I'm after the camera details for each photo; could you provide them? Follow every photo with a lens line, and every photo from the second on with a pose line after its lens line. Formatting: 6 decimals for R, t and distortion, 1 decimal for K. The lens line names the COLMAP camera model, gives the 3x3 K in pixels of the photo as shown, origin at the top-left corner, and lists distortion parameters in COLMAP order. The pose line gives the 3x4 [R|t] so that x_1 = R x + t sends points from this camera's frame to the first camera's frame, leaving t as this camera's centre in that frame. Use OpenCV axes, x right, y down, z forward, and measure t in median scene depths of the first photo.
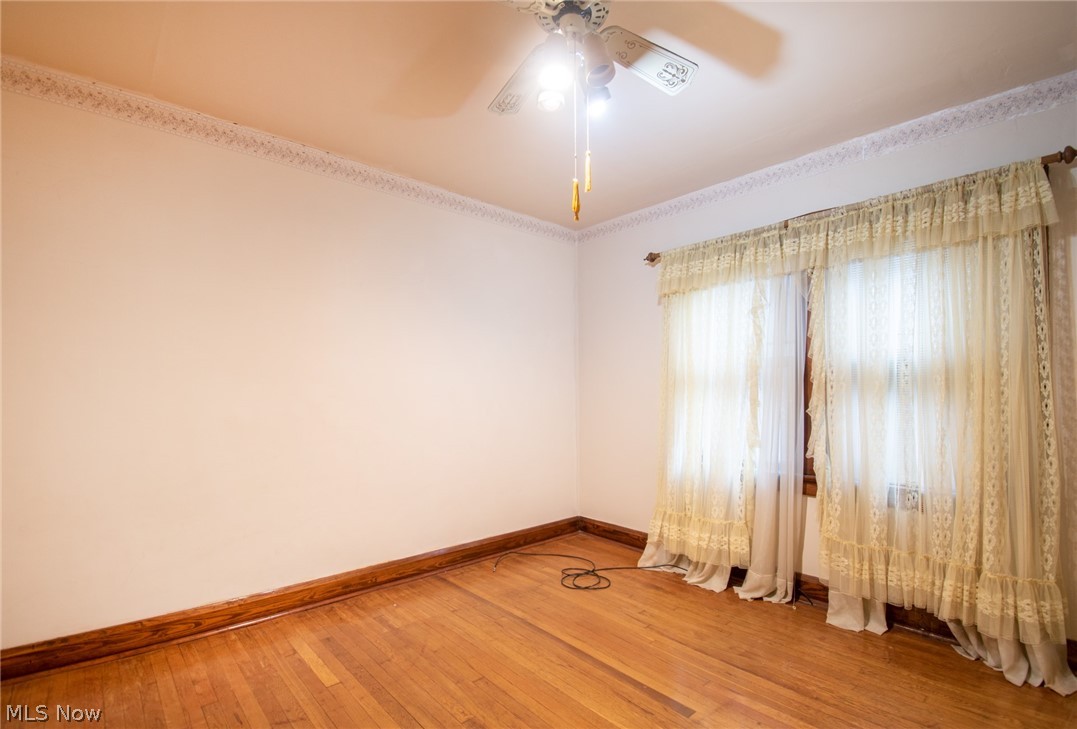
lens RADIAL K [[564.2, 0, 538.5], [0, 564.2, 364.5], [0, 0, 1]] dist [-0.028478, -0.000827]
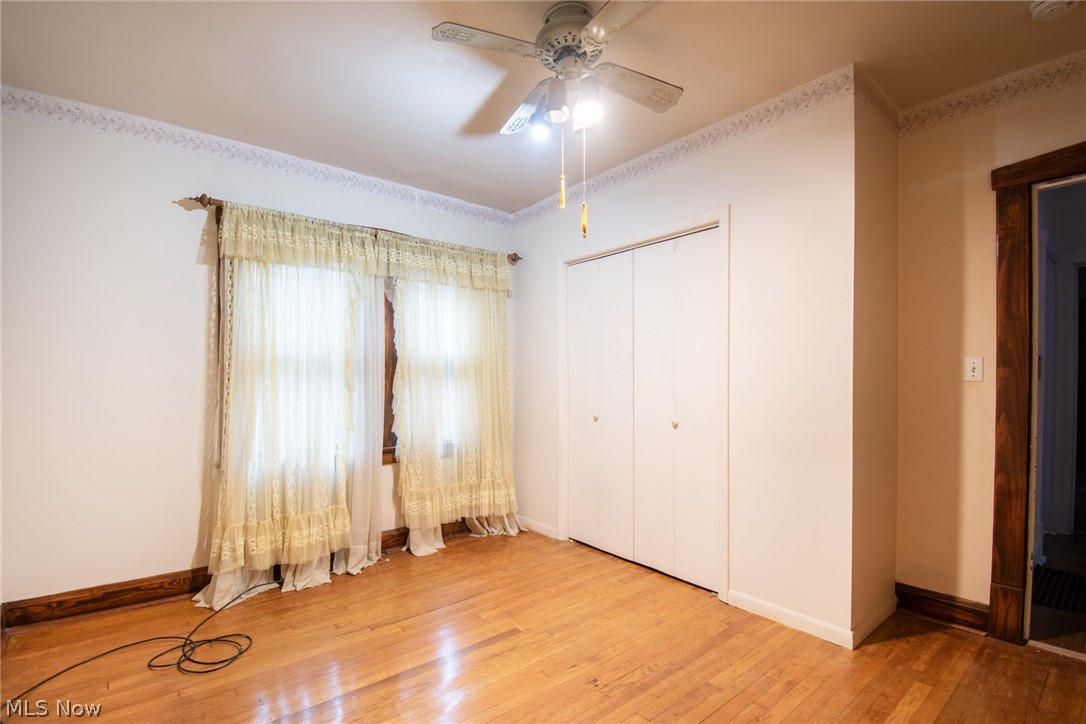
lens RADIAL K [[498.4, 0, 544.0], [0, 498.4, 372.4], [0, 0, 1]] dist [0.022721, -0.026789]
pose [[-0.035852, 0.025925, 0.999021, -0.603388], [-0.032910, 0.999091, -0.027108, 0.054343], [-0.998815, -0.033850, -0.034966, 0.699001]]
